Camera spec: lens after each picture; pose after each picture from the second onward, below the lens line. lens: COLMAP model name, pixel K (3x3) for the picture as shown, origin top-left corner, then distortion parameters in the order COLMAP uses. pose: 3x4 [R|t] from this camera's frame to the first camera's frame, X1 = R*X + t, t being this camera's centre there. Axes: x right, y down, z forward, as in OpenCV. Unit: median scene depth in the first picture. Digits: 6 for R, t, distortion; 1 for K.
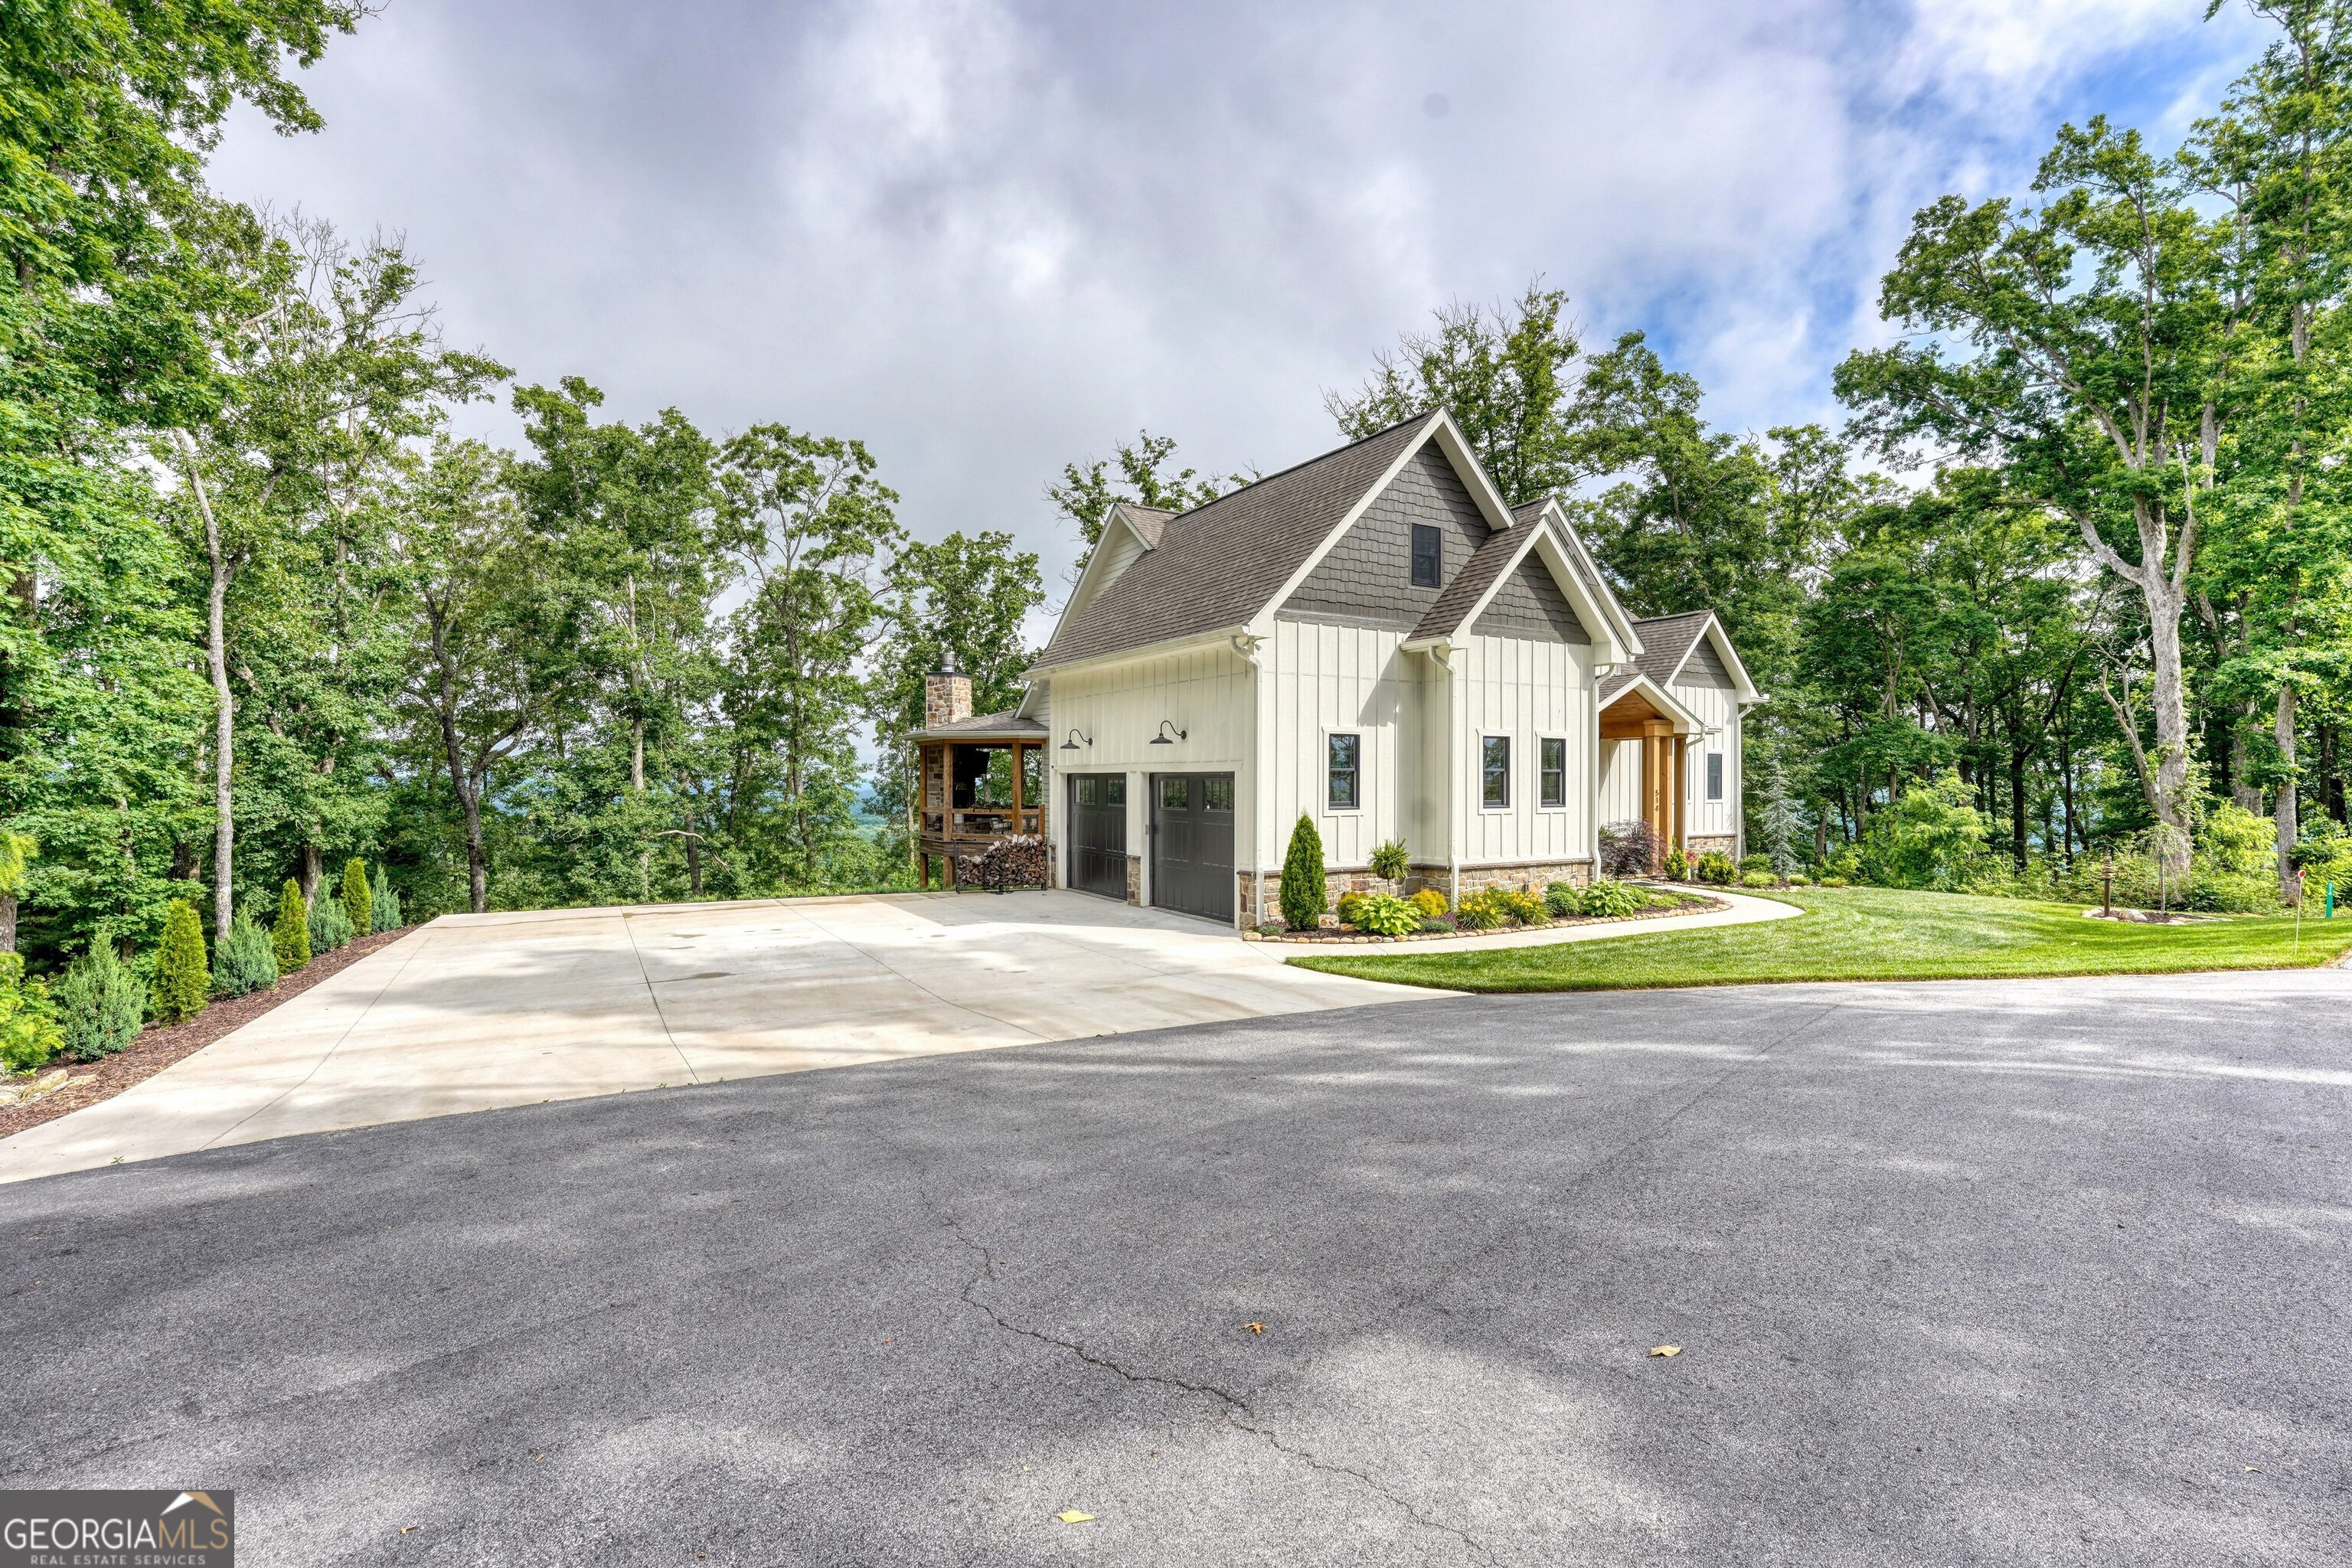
lens RADIAL K [[1091.6, 0, 1158.0], [0, 1091.6, 771.5], [0, 0, 1]] dist [-0.005306, -0.001046]
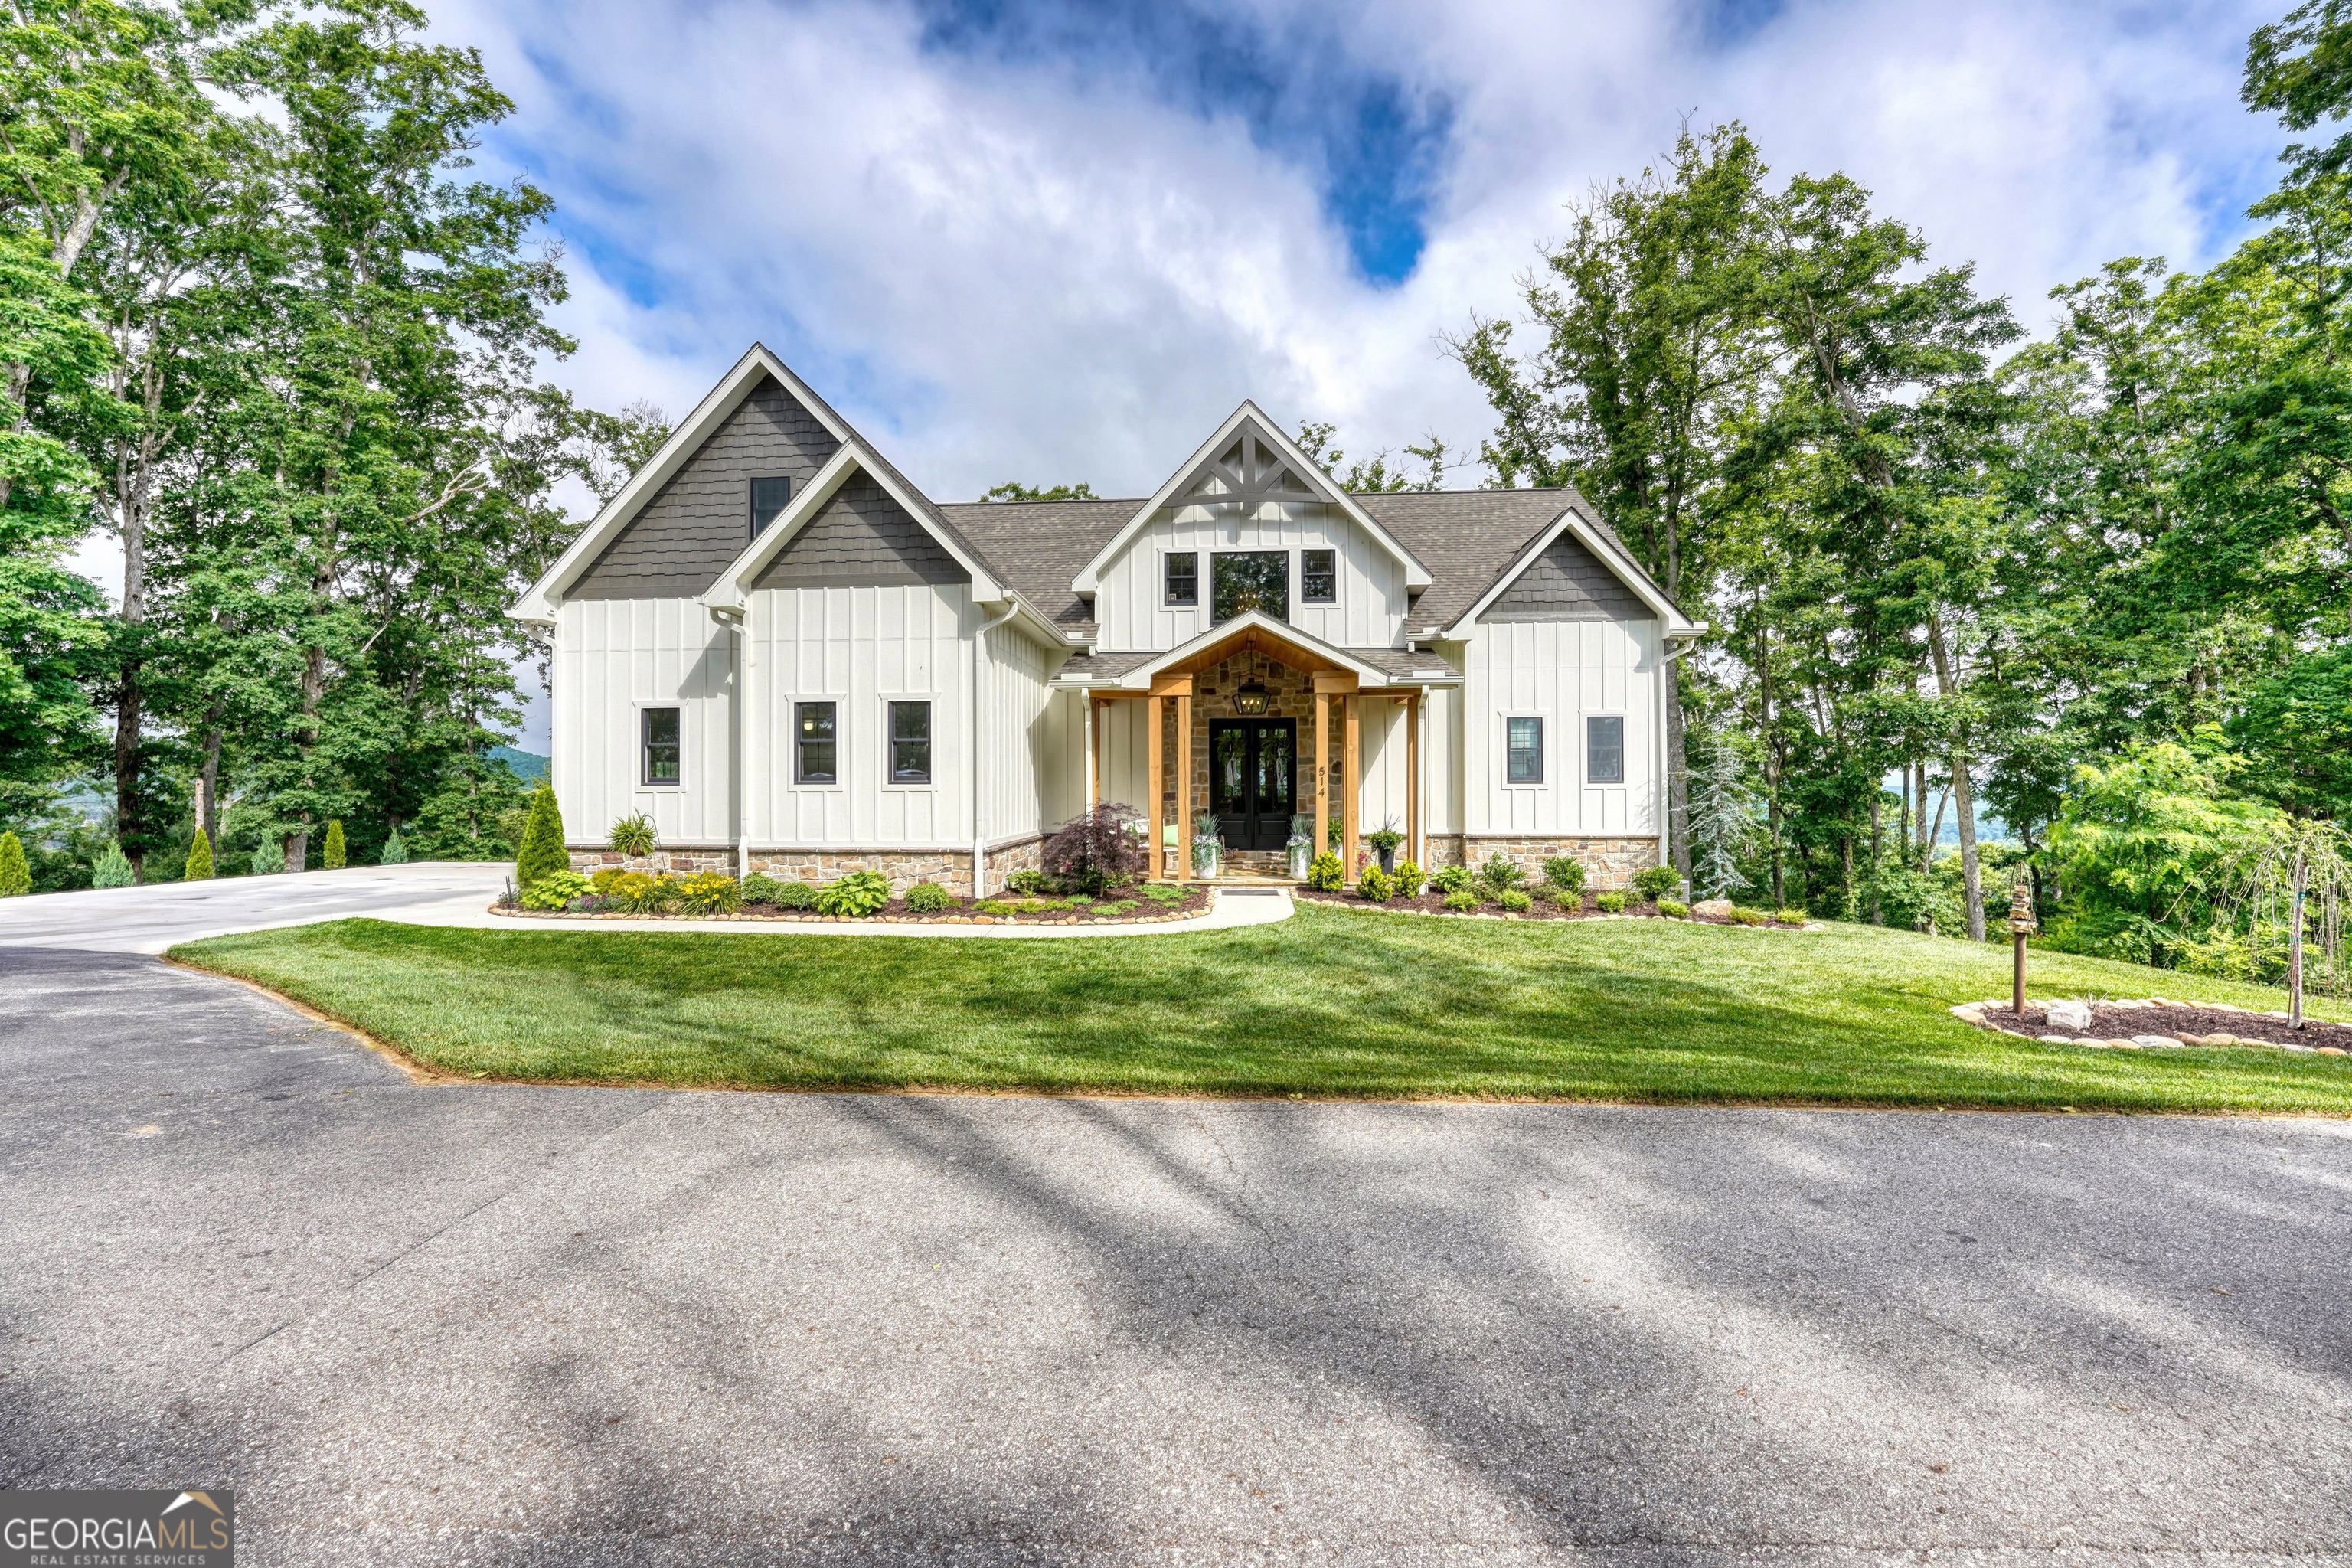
lens RADIAL K [[963.4, 0, 1164.3], [0, 963.4, 778.8], [0, 0, 1]] dist [-0.015425, -0.000600]
pose [[0.817614, -0.008687, -0.575701, 0.575974], [0.009410, 0.999954, -0.001726, 0.019612], [0.575689, -0.004006, 0.817659, 0.315320]]
